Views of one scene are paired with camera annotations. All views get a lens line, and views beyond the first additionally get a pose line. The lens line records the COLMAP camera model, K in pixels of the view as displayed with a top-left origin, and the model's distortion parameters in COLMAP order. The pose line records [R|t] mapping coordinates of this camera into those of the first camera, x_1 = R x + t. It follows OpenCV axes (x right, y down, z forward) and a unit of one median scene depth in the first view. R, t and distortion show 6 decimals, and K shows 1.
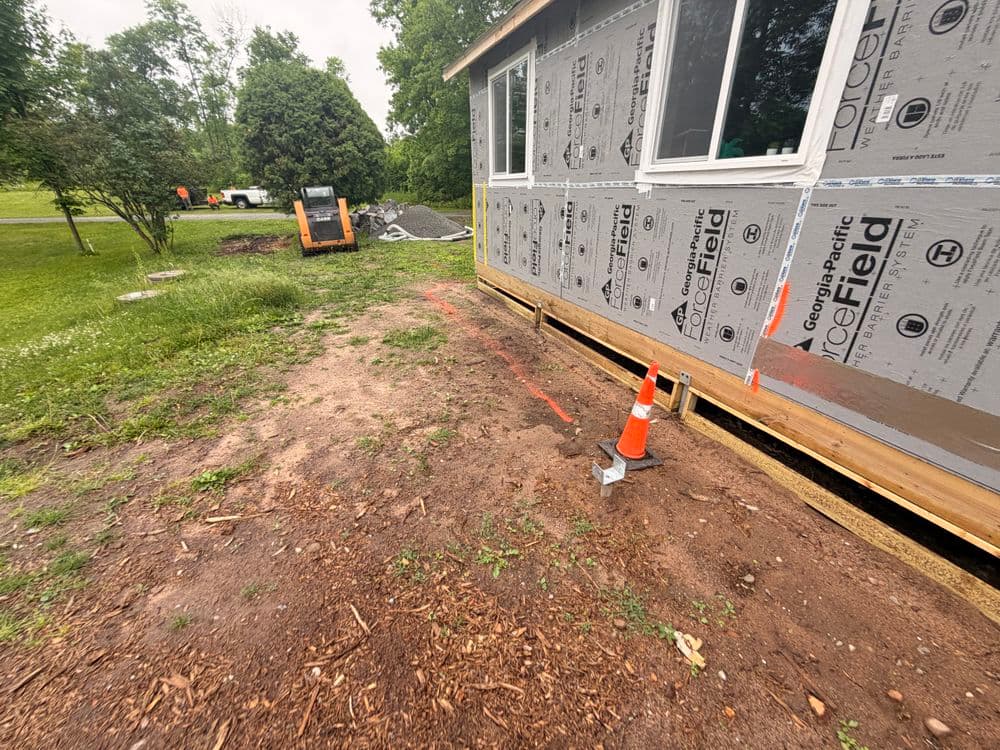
lens RADIAL K [[398.5, 0, 496.7], [0, 398.5, 373.5], [0, 0, 1]] dist [0.001573, -0.000603]
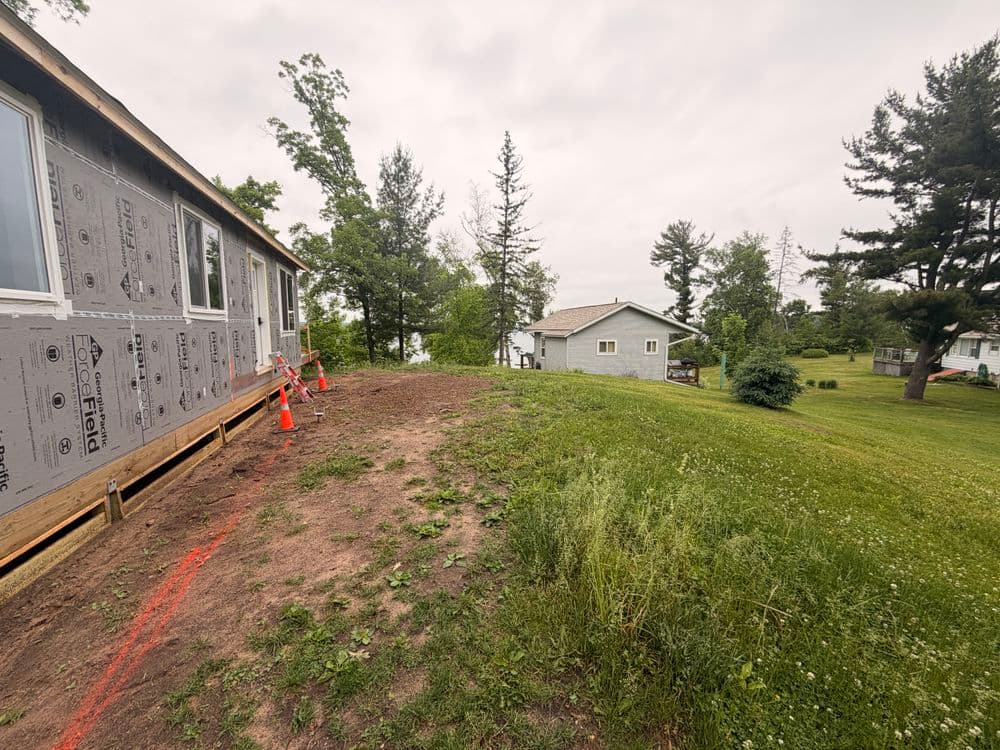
lens RADIAL K [[398.5, 0, 497.2], [0, 398.5, 372.1], [0, 0, 1]] dist [0.001573, -0.000603]
pose [[-0.994017, -0.008765, 0.108870, -0.676004], [0.049779, 0.850876, 0.523003, -0.747190], [-0.097219, 0.525294, -0.845349, 1.636838]]
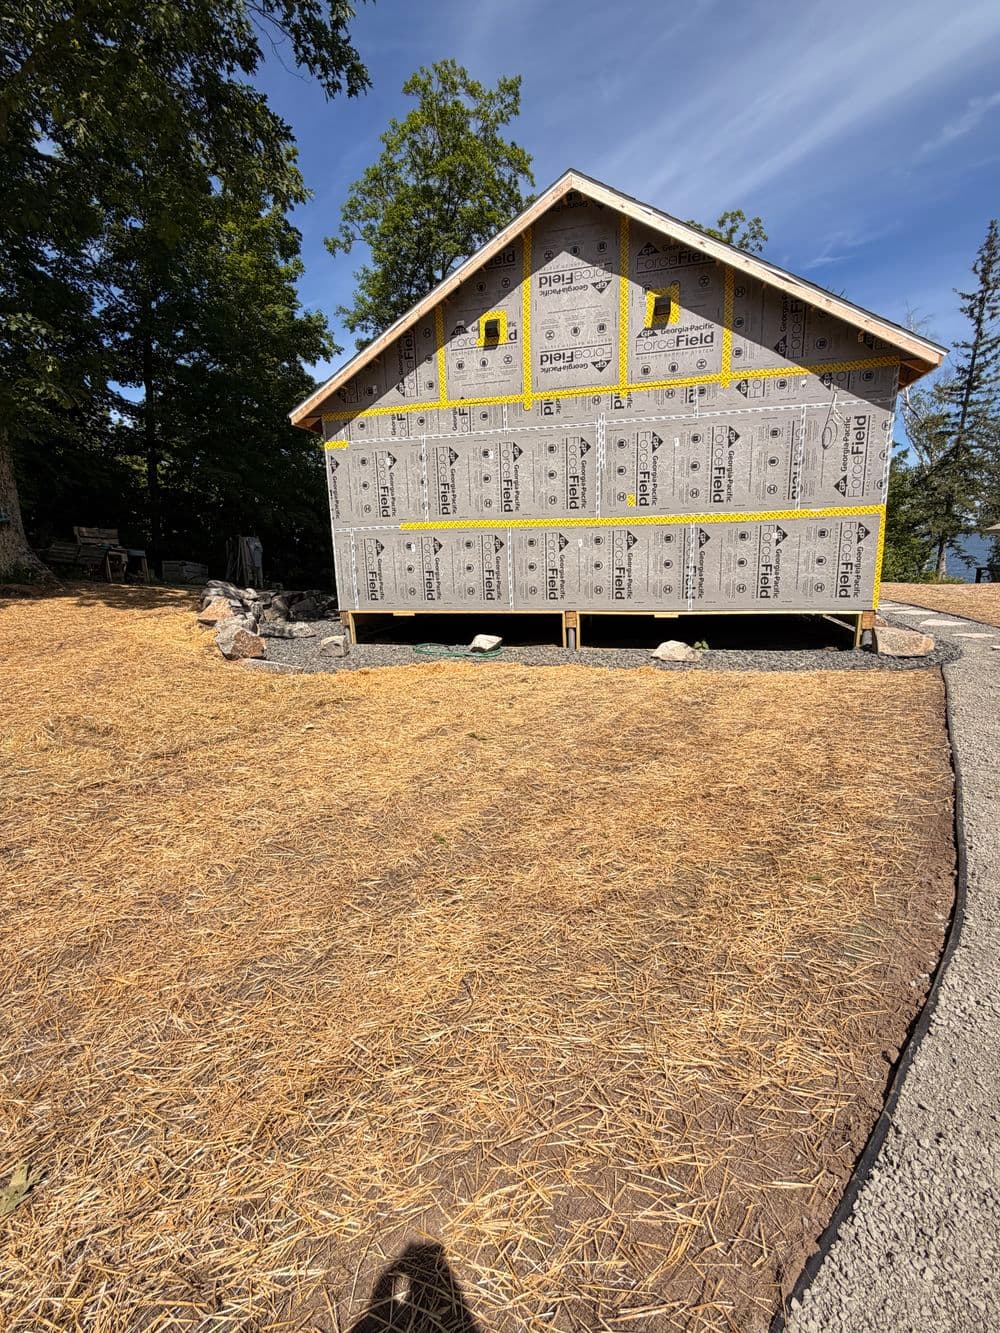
lens RADIAL K [[592.7, 0, 503.1], [0, 592.7, 664.2], [0, 0, 1]] dist [0.000416, 0.000859]
pose [[-0.790780, -0.092331, 0.605097, -0.289491], [0.291778, 0.812156, 0.505241, -1.471775], [-0.538083, 0.576088, -0.615296, 3.274581]]
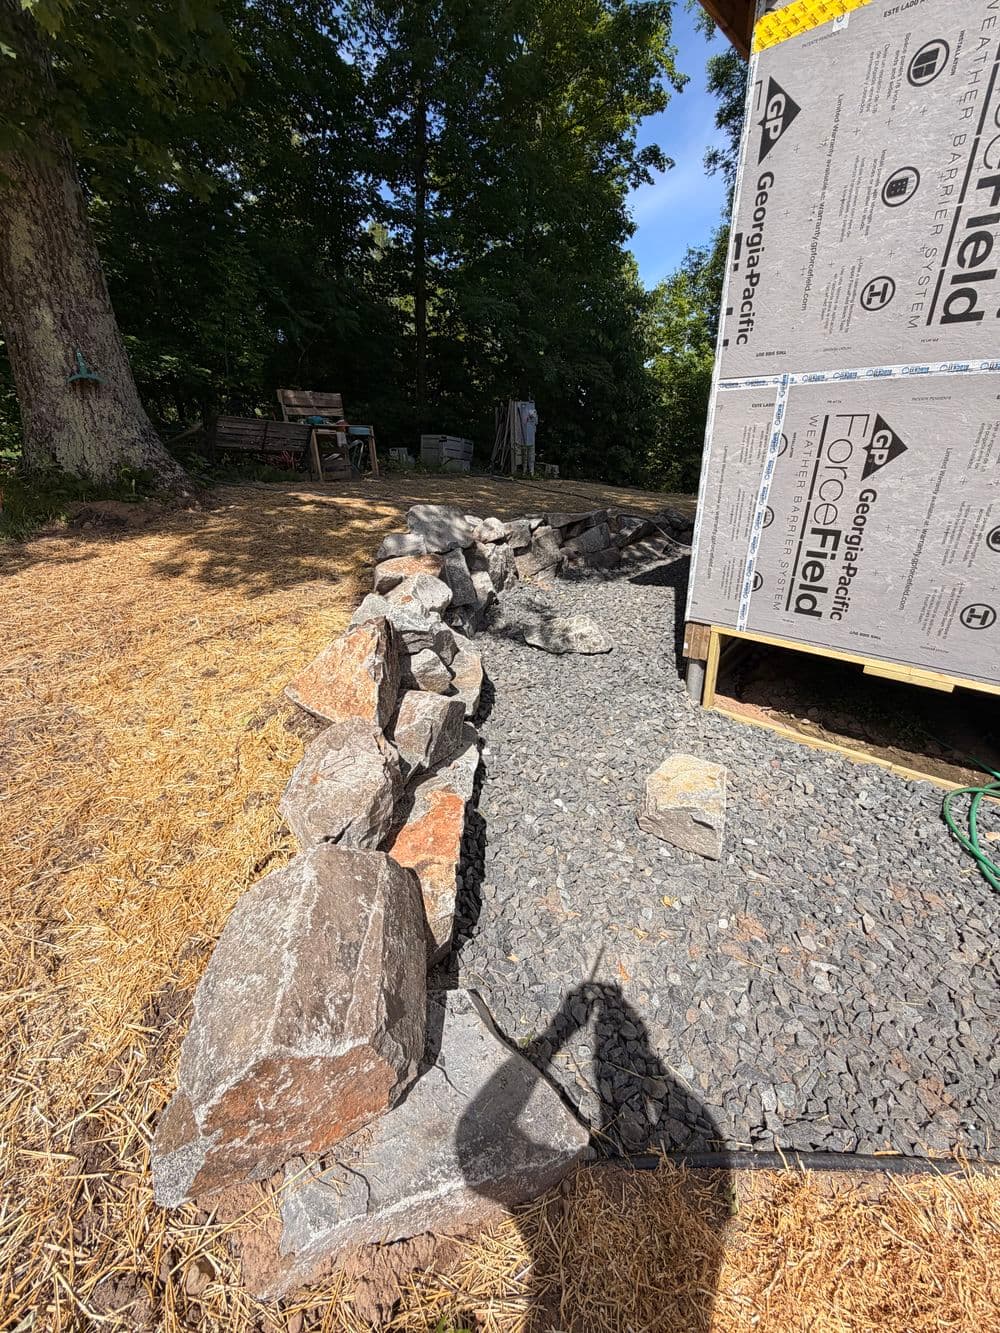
lens RADIAL K [[531.3, 0, 500.6], [0, 531.3, 661.0], [0, 0, 1]] dist [0.001573, -0.000603]
pose [[-0.438150, -0.359240, 0.823997, 0.926318], [0.415559, 0.731886, 0.540050, -1.187820], [-0.797080, 0.579042, -0.171390, 2.557400]]
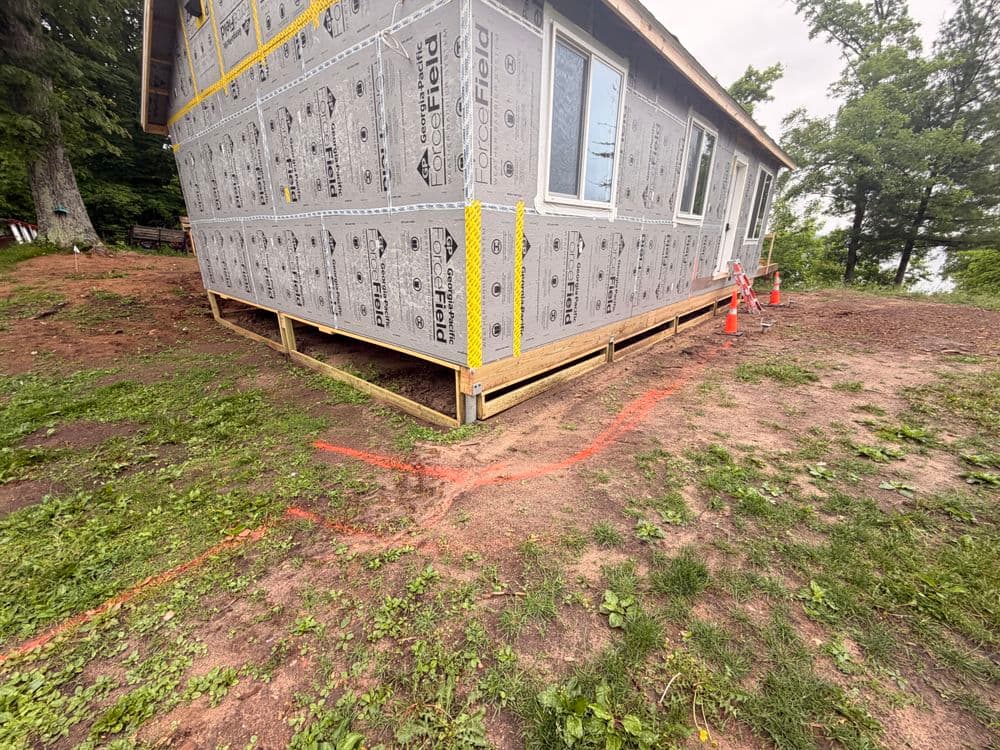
lens RADIAL K [[398.5, 0, 493.8], [0, 398.5, 374.1], [0, 0, 1]] dist [0.001573, -0.000603]
pose [[-0.429083, -0.291043, 0.855092, -0.731407], [0.380212, 0.800519, 0.463258, -0.781335], [-0.819345, 0.523892, -0.232831, 1.778713]]
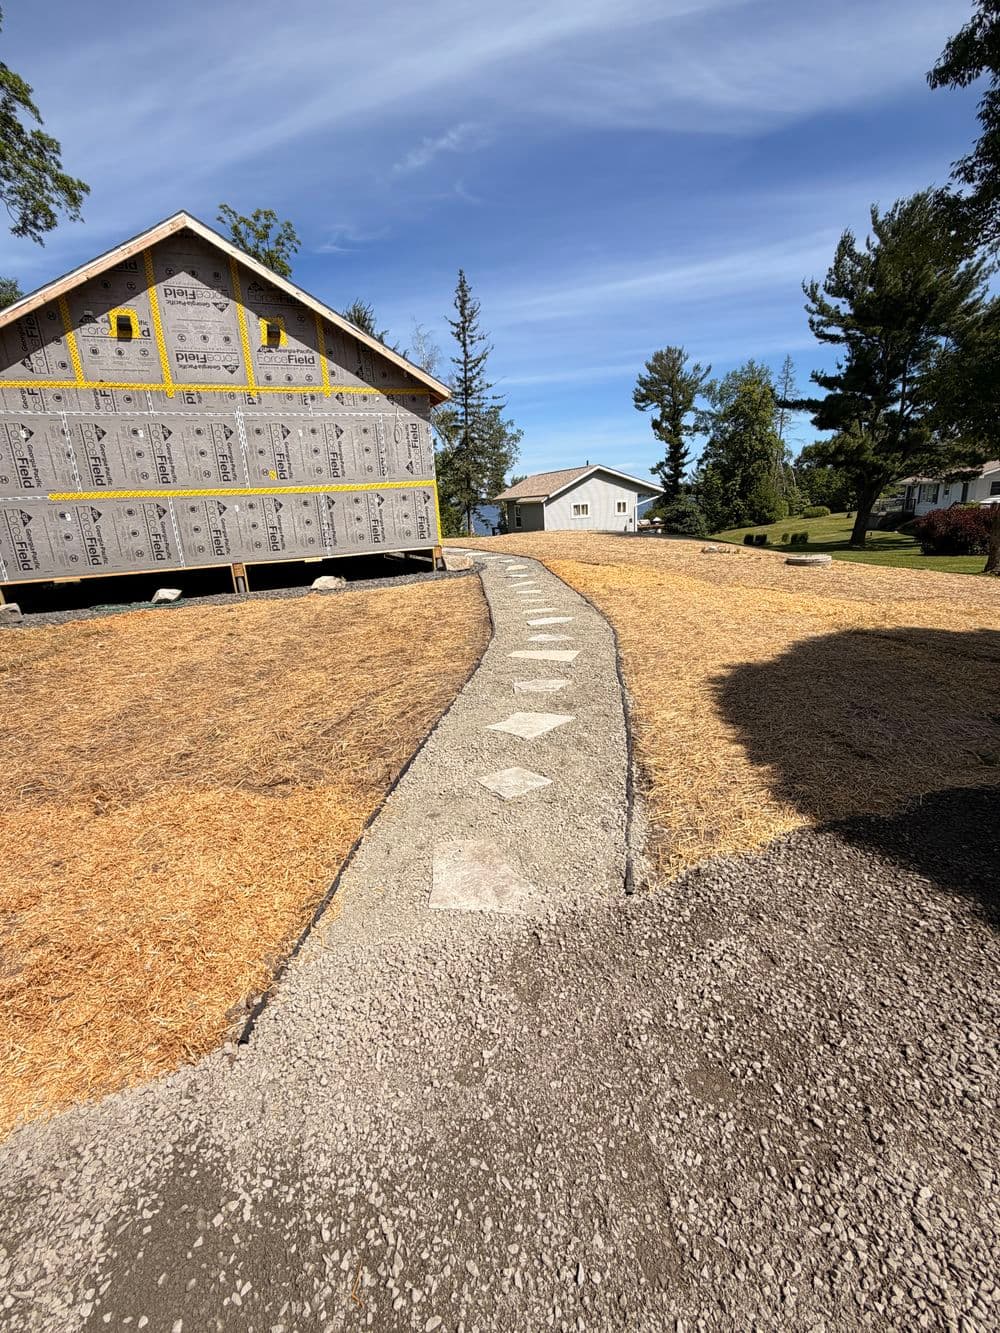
lens RADIAL K [[592.7, 0, 502.2], [0, 592.7, 665.9], [0, 0, 1]] dist [0.000416, 0.000859]
pose [[-0.997860, 0.065005, -0.006984, -0.319012], [0.044750, 0.756970, 0.651916, -1.777558], [0.047665, 0.650209, -0.758259, 4.004960]]
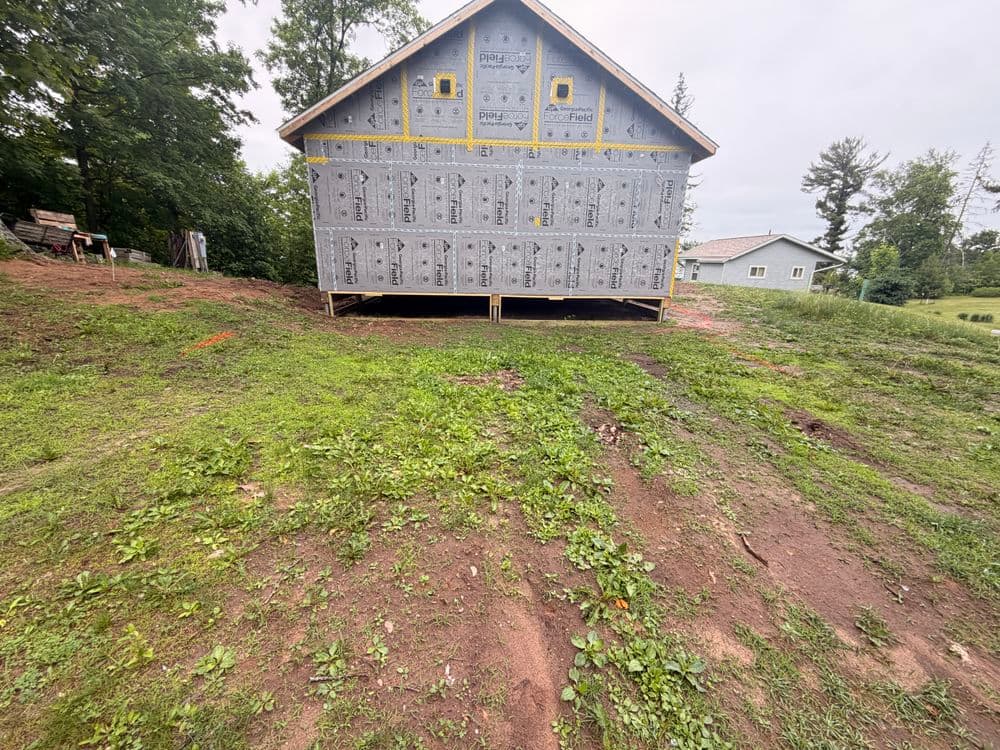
lens RADIAL K [[398.5, 0, 495.9], [0, 398.5, 373.7], [0, 0, 1]] dist [0.001573, -0.000603]
pose [[-0.939397, -0.110049, 0.324688, 0.026857], [0.132449, 0.757045, 0.639797, -1.526667], [-0.316212, 0.644028, -0.696590, 3.469295]]
